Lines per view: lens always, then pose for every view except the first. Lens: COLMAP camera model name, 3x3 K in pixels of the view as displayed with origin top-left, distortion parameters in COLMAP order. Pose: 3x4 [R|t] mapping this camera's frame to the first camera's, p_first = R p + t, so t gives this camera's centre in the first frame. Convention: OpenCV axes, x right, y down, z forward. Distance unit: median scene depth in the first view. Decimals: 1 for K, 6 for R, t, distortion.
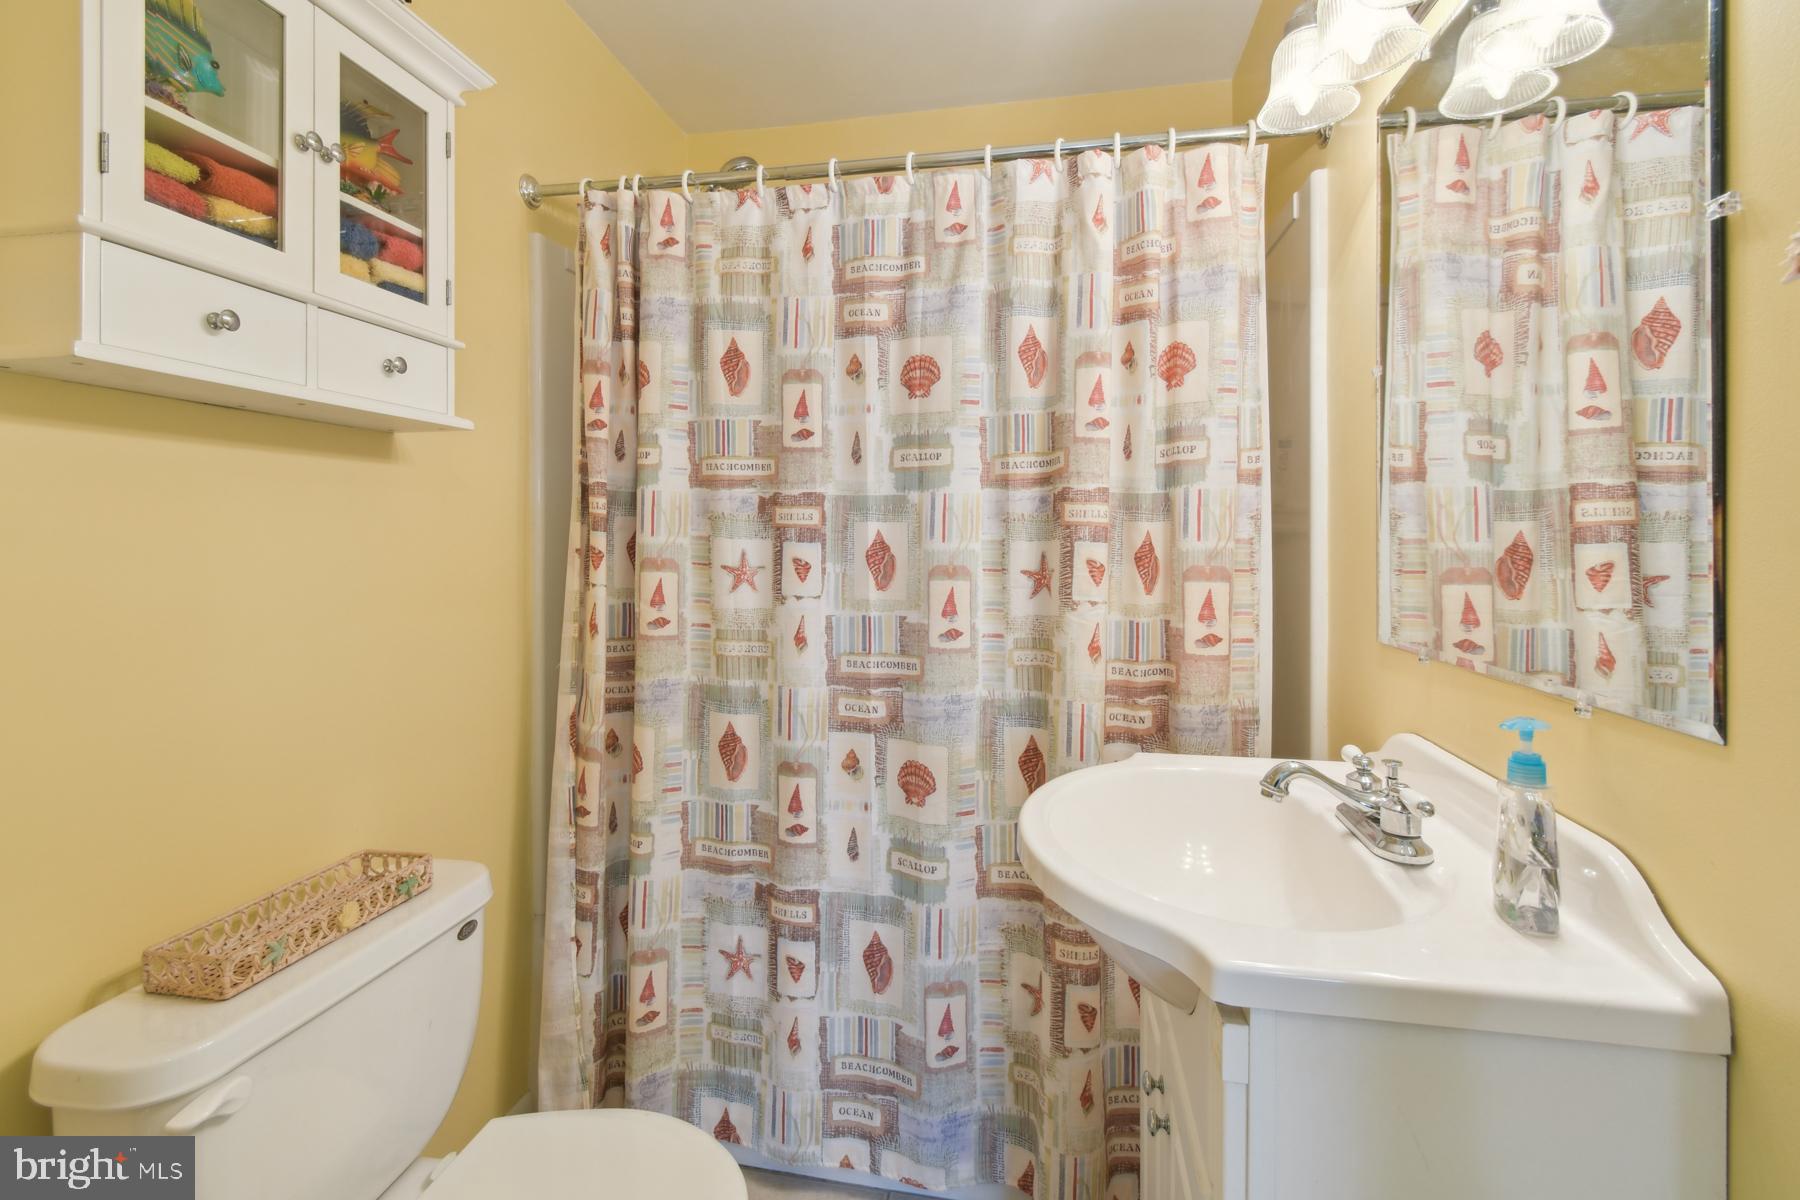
lens RADIAL K [[813.7, 0, 878.3], [0, 813.7, 541.1], [0, 0, 1]] dist [0.003830, -0.001884]
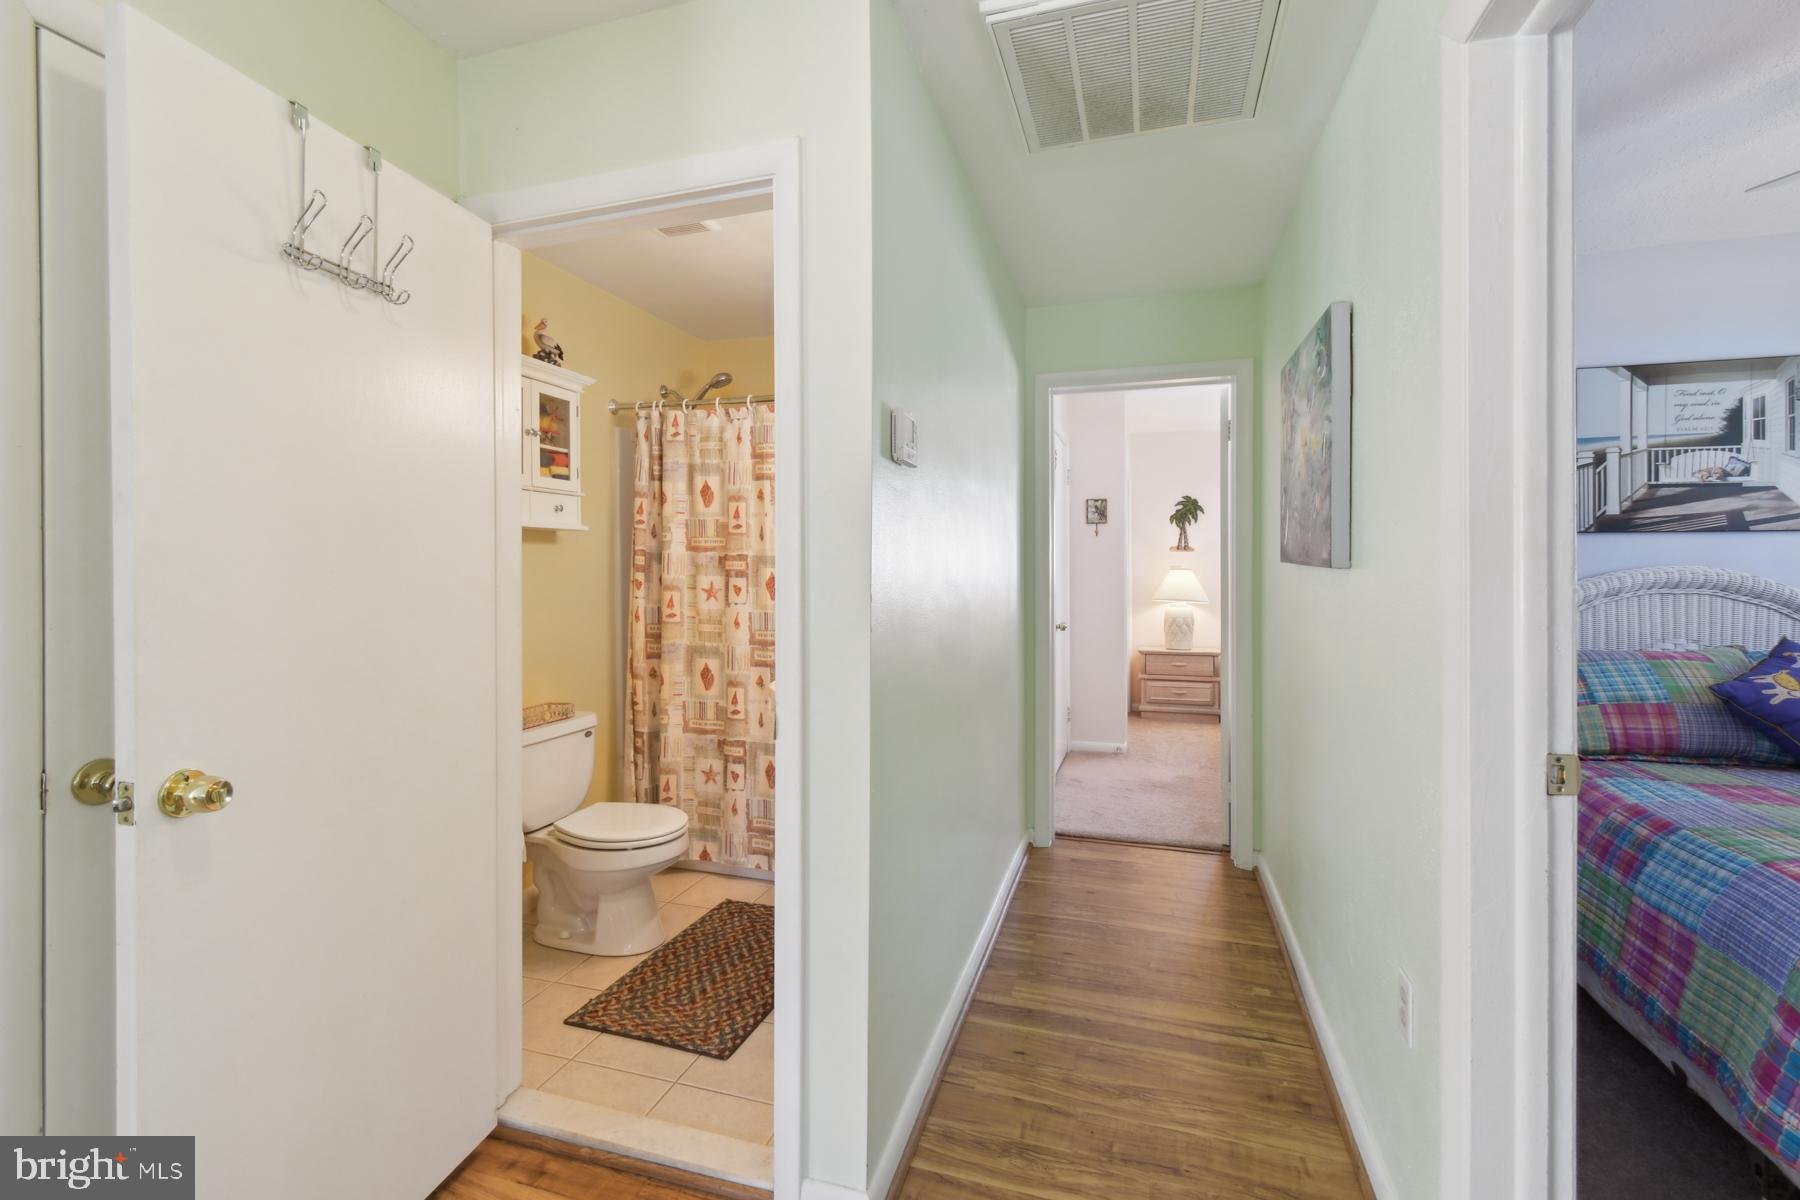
lens RADIAL K [[813.7, 0, 898.3], [0, 813.7, 584.8], [0, 0, 1]] dist [0.003830, -0.001884]
pose [[0.997593, -0.004233, -0.069212, 0.467681], [0.005019, 0.999925, 0.011199, -0.001161], [0.069159, -0.011520, 0.997539, -1.076261]]
